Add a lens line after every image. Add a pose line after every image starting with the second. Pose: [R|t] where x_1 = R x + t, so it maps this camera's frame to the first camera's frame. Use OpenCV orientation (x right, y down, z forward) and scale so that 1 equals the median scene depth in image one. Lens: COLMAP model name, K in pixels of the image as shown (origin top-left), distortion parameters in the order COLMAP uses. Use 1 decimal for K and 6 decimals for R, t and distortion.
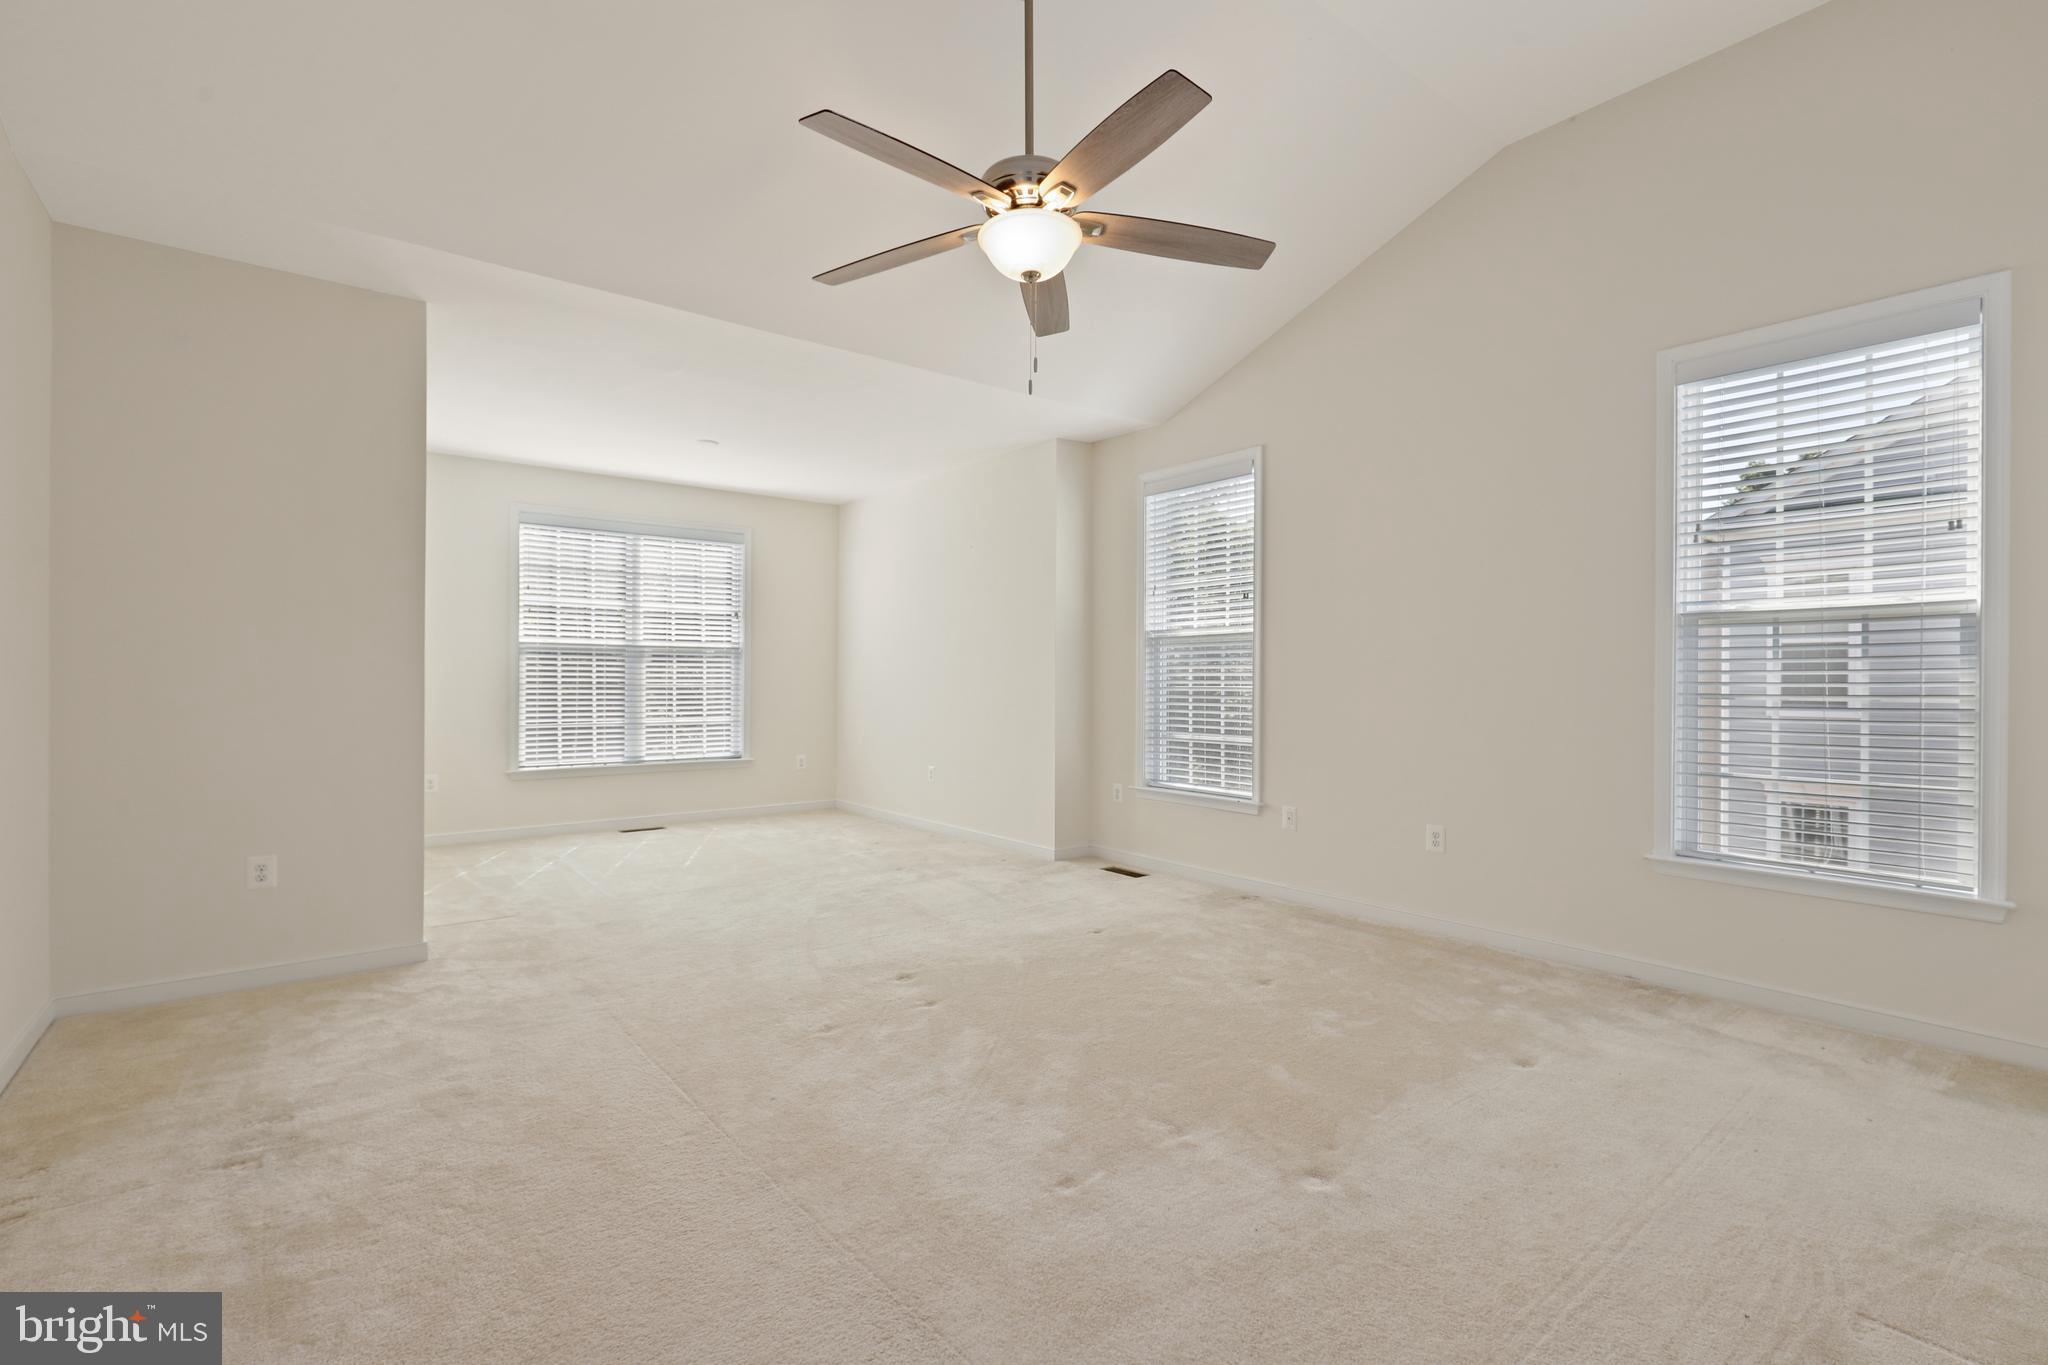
lens RADIAL K [[939.2, 0, 1023.6], [0, 939.2, 679.8], [0, 0, 1]] dist [-0.000217, -0.000048]
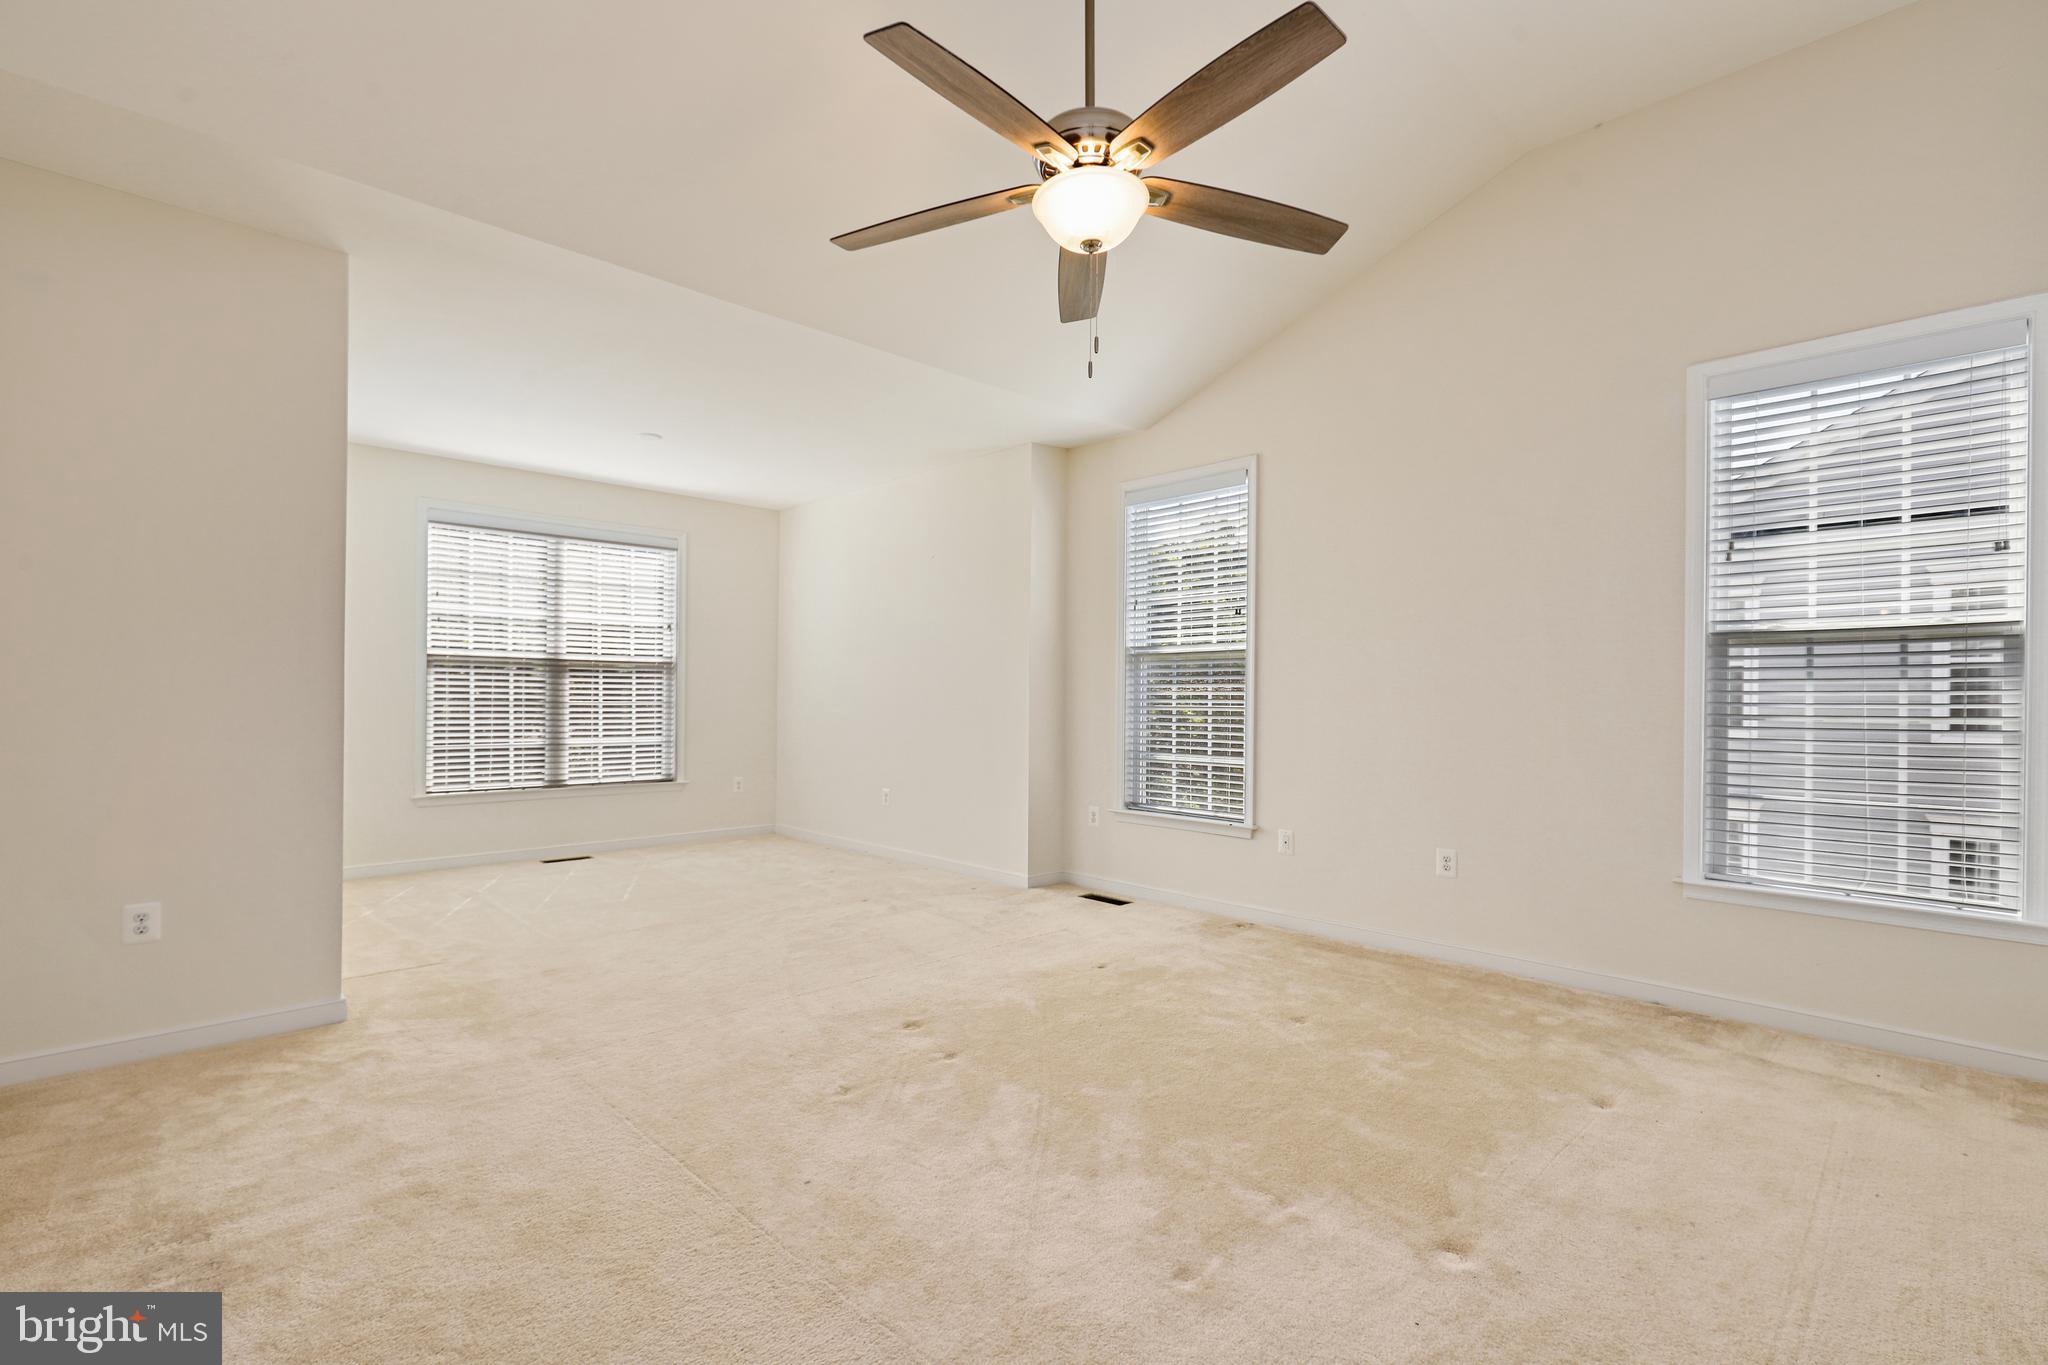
lens RADIAL K [[940.9, 0, 1020.1], [0, 940.9, 702.1], [0, 0, 1]] dist [0.000175, -0.000162]
pose [[0.995203, 0.003919, 0.097750, -0.122092], [-0.004229, 0.999987, 0.002966, 0.002038], [-0.097737, -0.003365, 0.995207, 0.094993]]
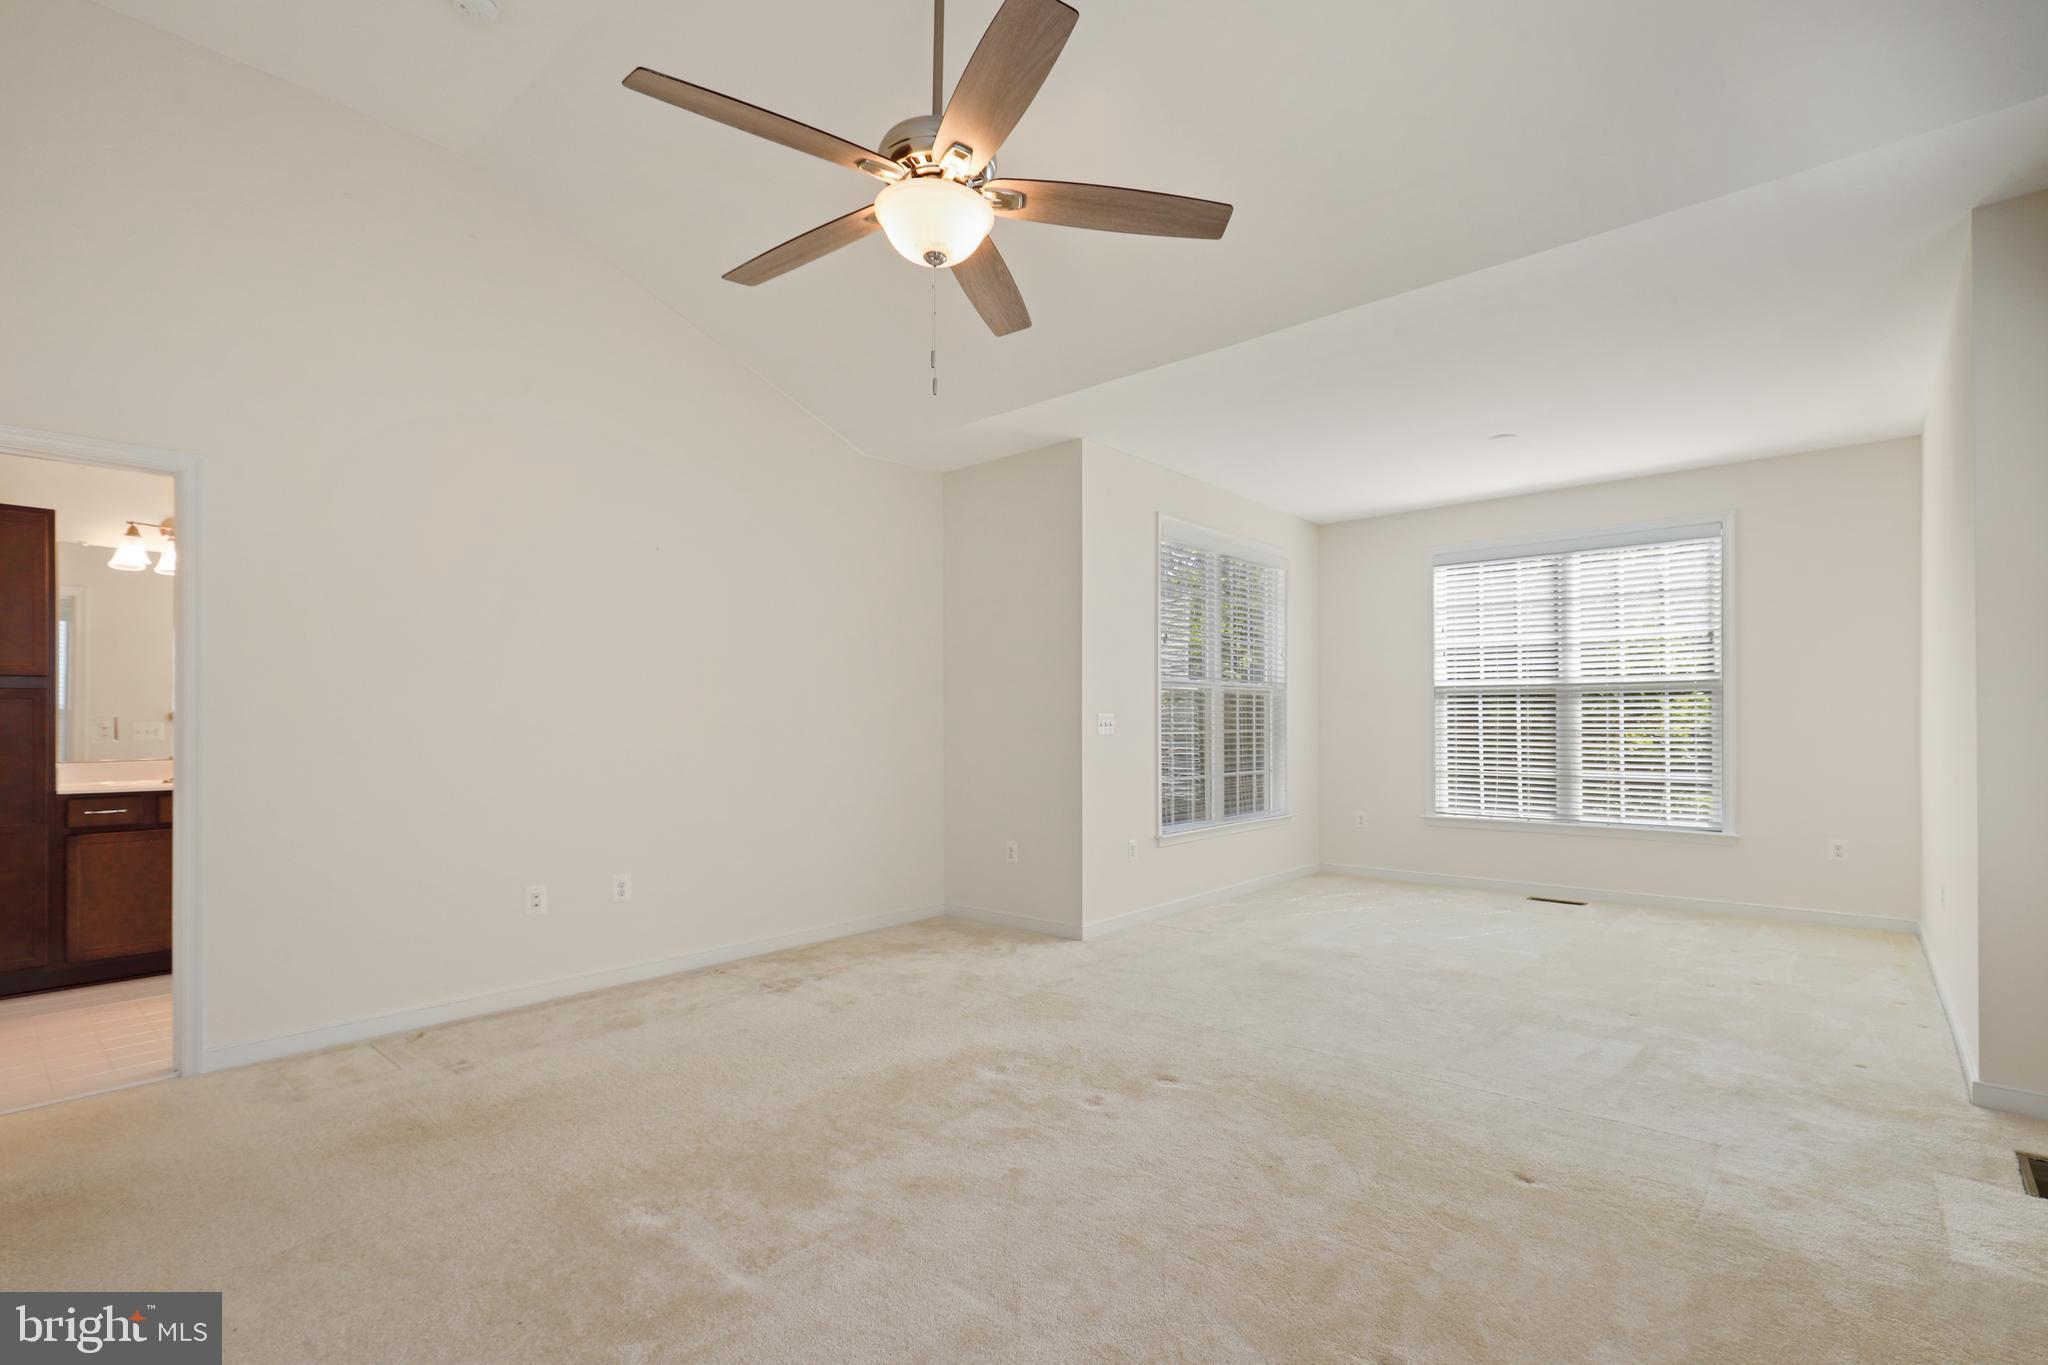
lens RADIAL K [[944.8, 0, 1015.9], [0, 944.8, 710.4], [0, 0, 1]] dist [0.001212, 0.000108]
pose [[0.186823, -0.017700, -0.982234, 0.753494], [-0.000341, 0.999836, -0.018082, 0.007281], [0.982394, 0.003713, 0.186786, 0.796918]]
